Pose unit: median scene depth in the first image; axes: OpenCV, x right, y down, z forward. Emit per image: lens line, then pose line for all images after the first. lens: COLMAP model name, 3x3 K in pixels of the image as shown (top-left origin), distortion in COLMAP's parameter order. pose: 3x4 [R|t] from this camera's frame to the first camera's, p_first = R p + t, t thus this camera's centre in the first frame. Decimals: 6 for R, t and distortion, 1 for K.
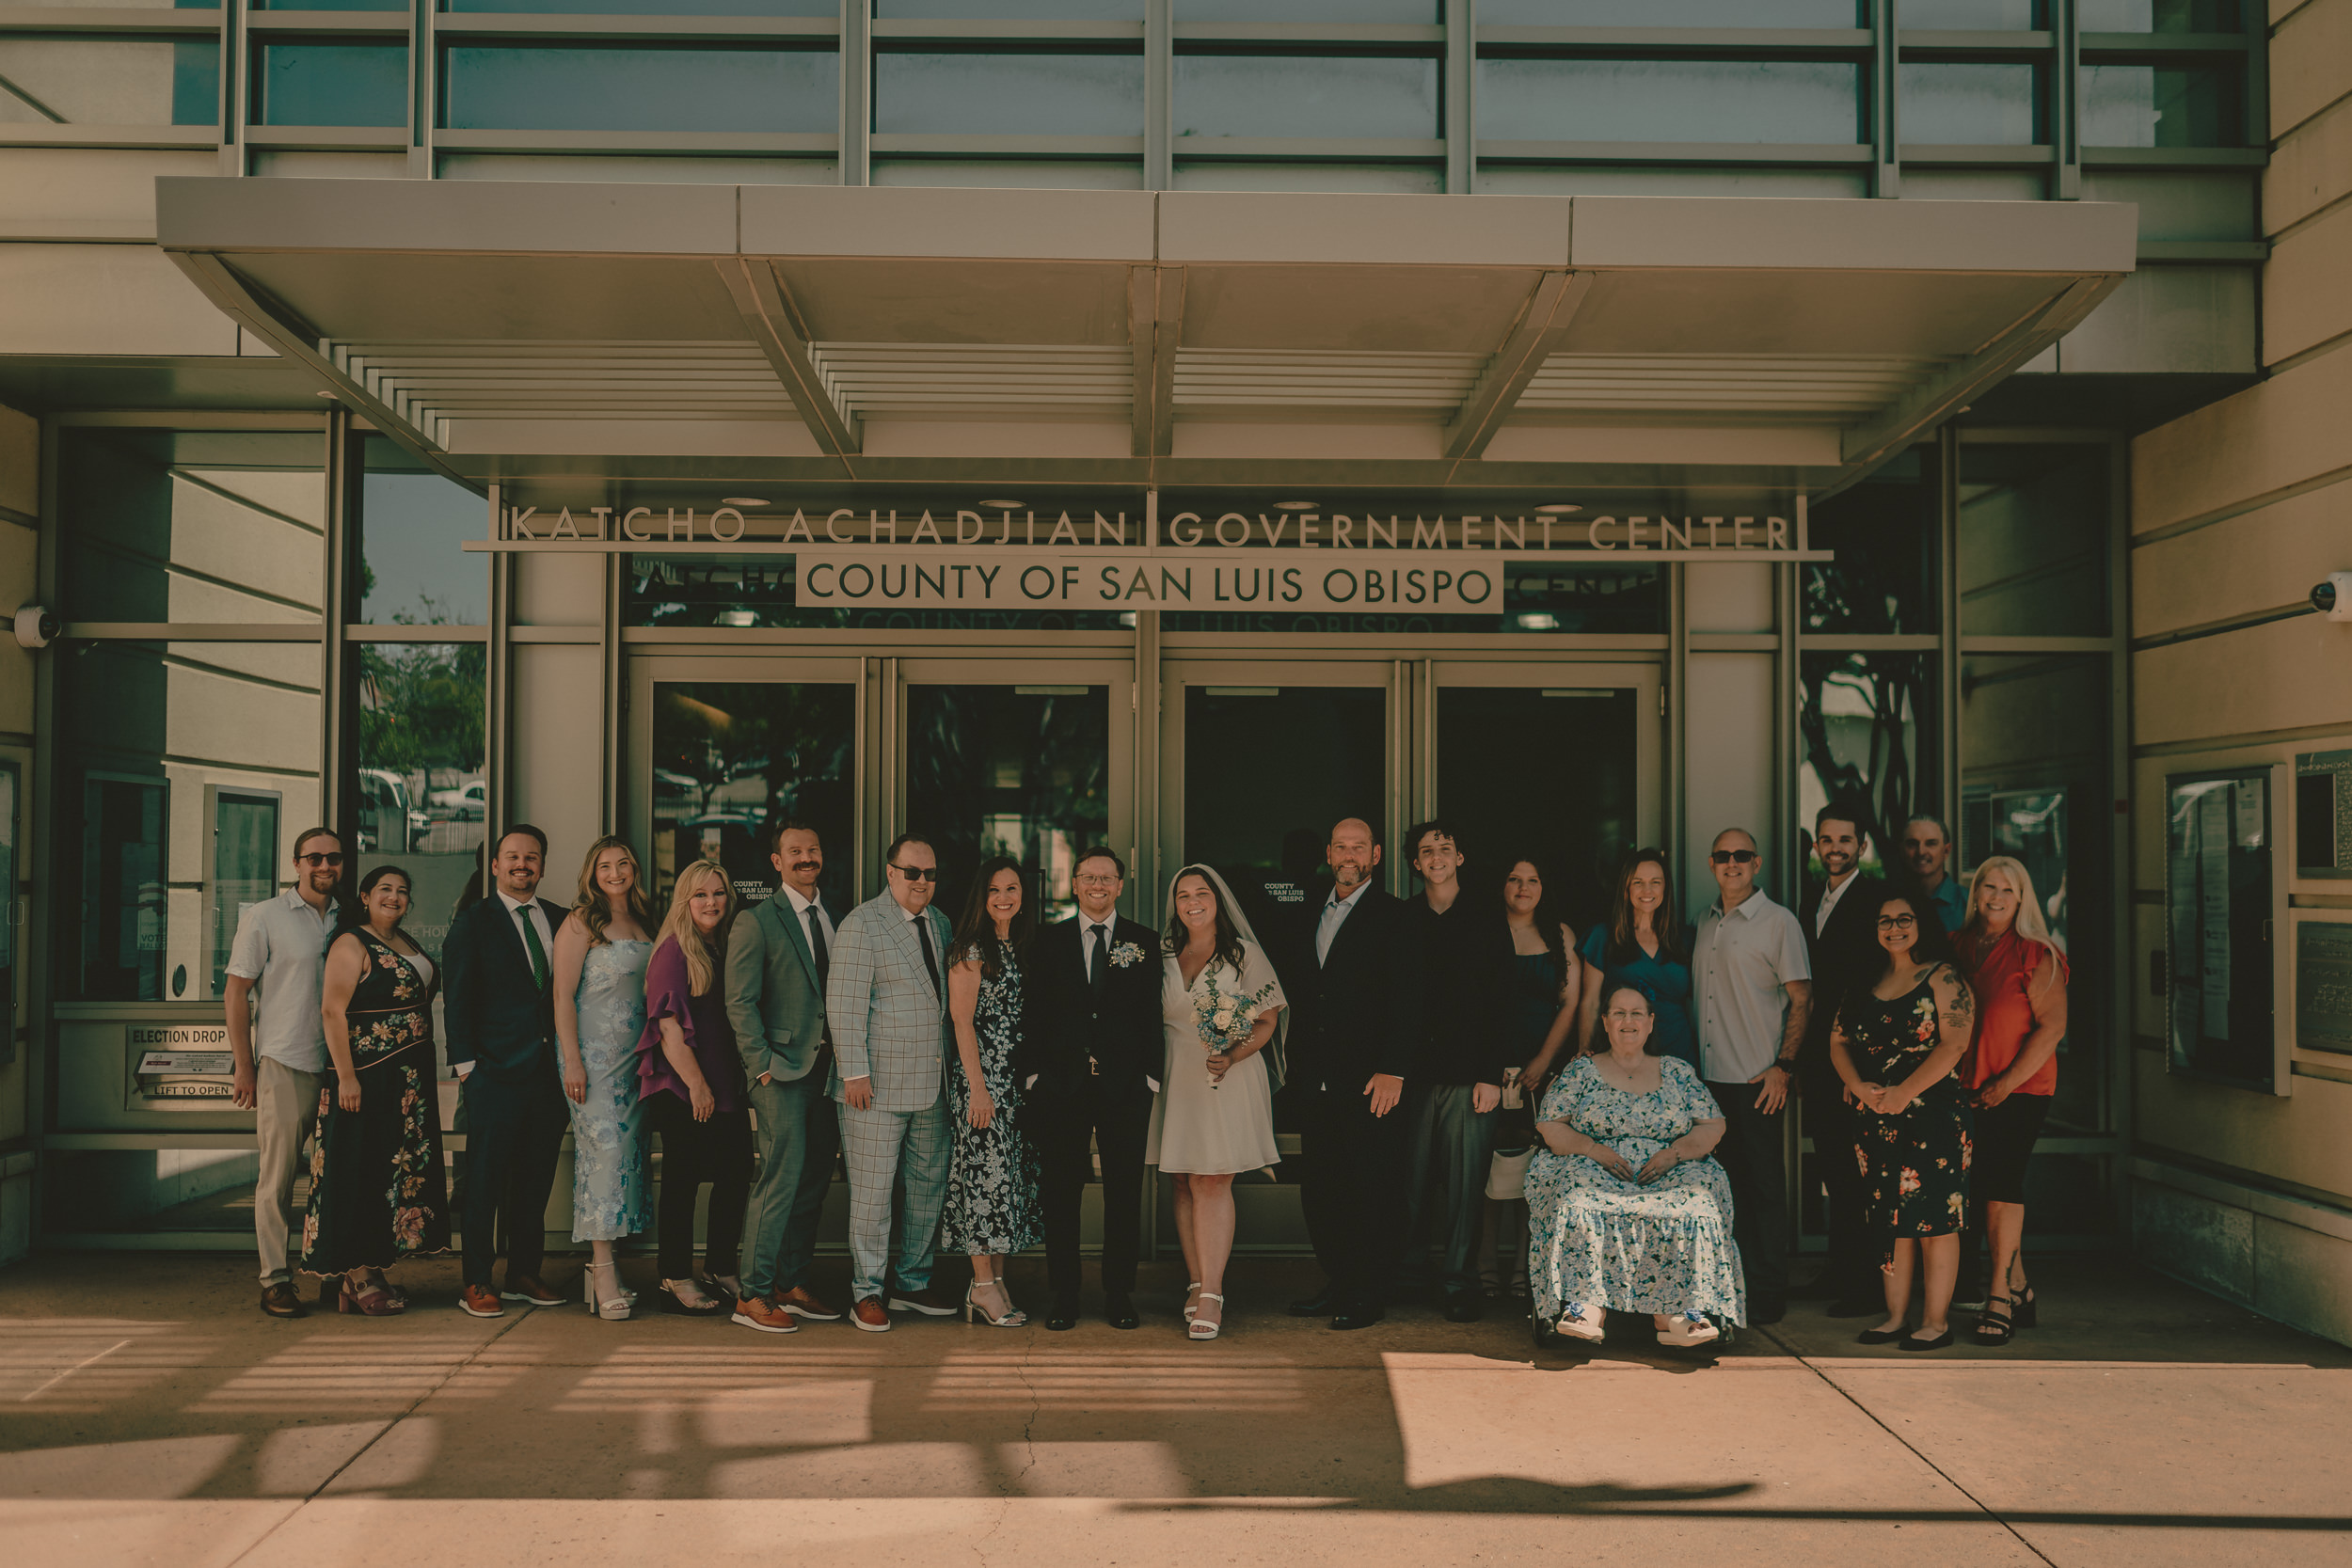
lens RADIAL K [[2488.9, 0, 1176.0], [0, 2488.9, 784.0], [0, 0, 1]] dist [-0.009957, 0.009114]
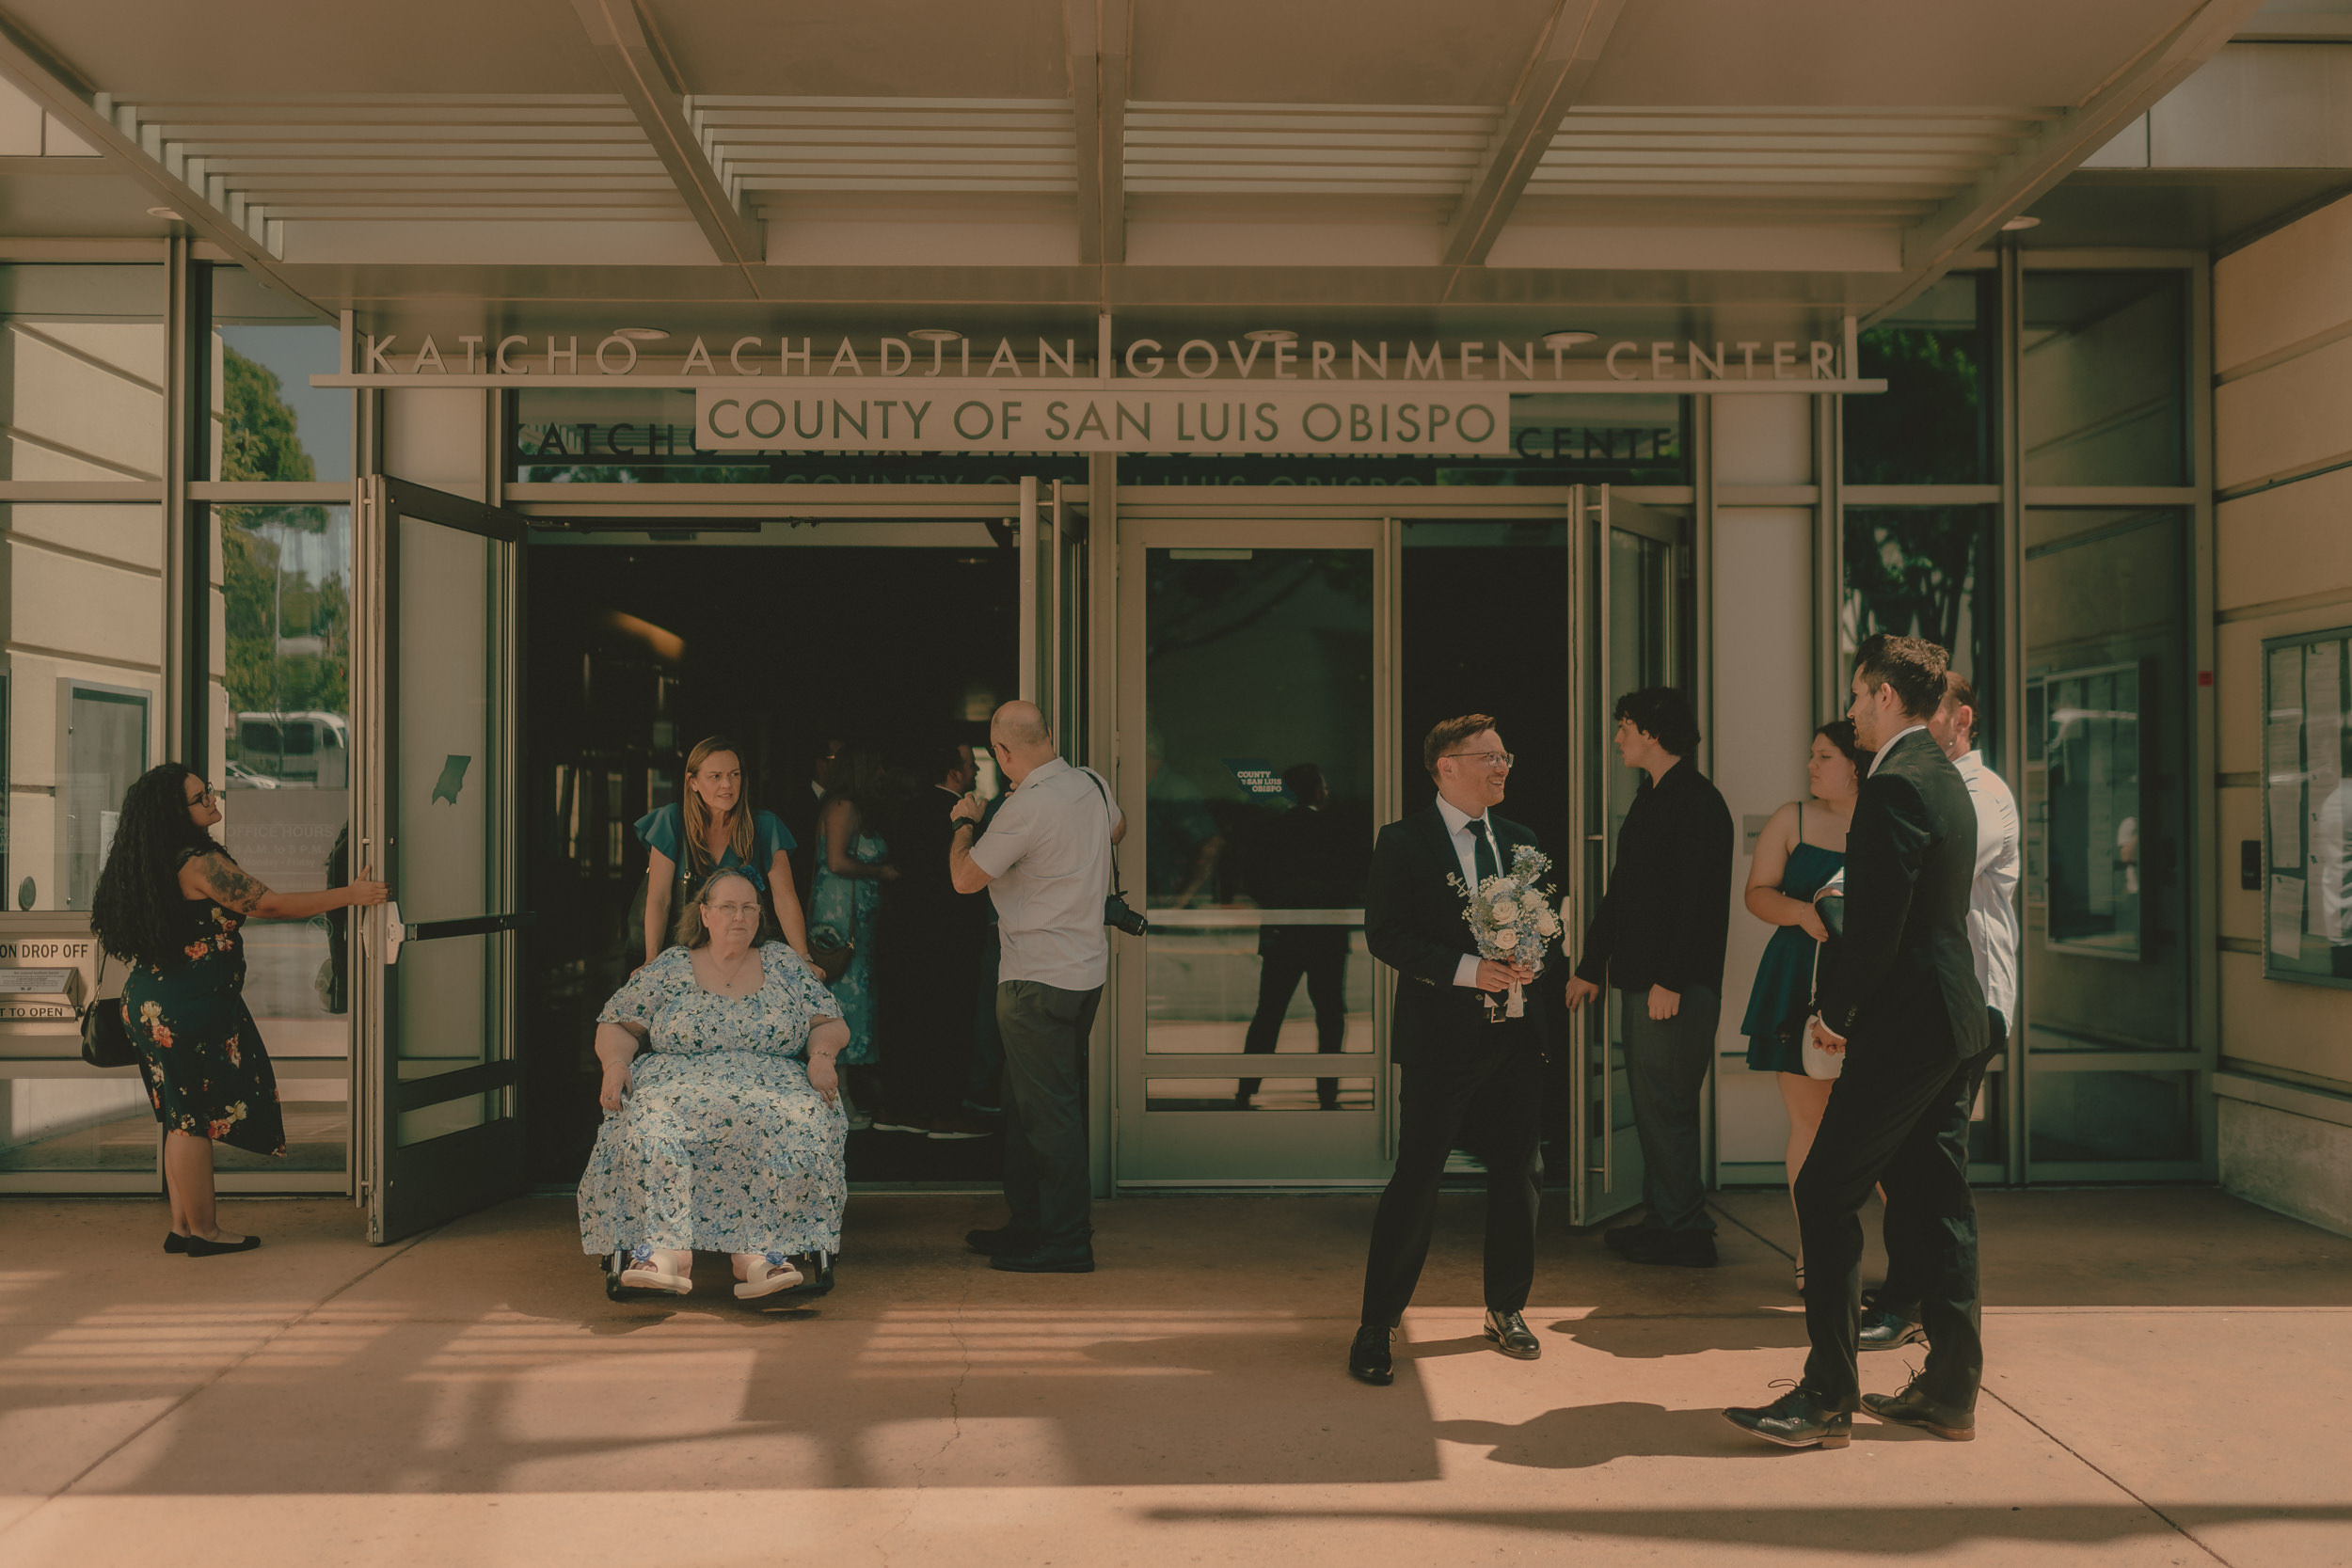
lens RADIAL K [[2442.8, 0, 1170.6], [0, 2442.8, 729.9], [0, 0, 1]] dist [-0.011811, -0.033695]
pose [[0.999962, -0.006887, 0.005381, 0.007736], [0.006925, 0.999952, -0.006971, 0.033602], [-0.005333, 0.007008, 0.999961, 0.146531]]
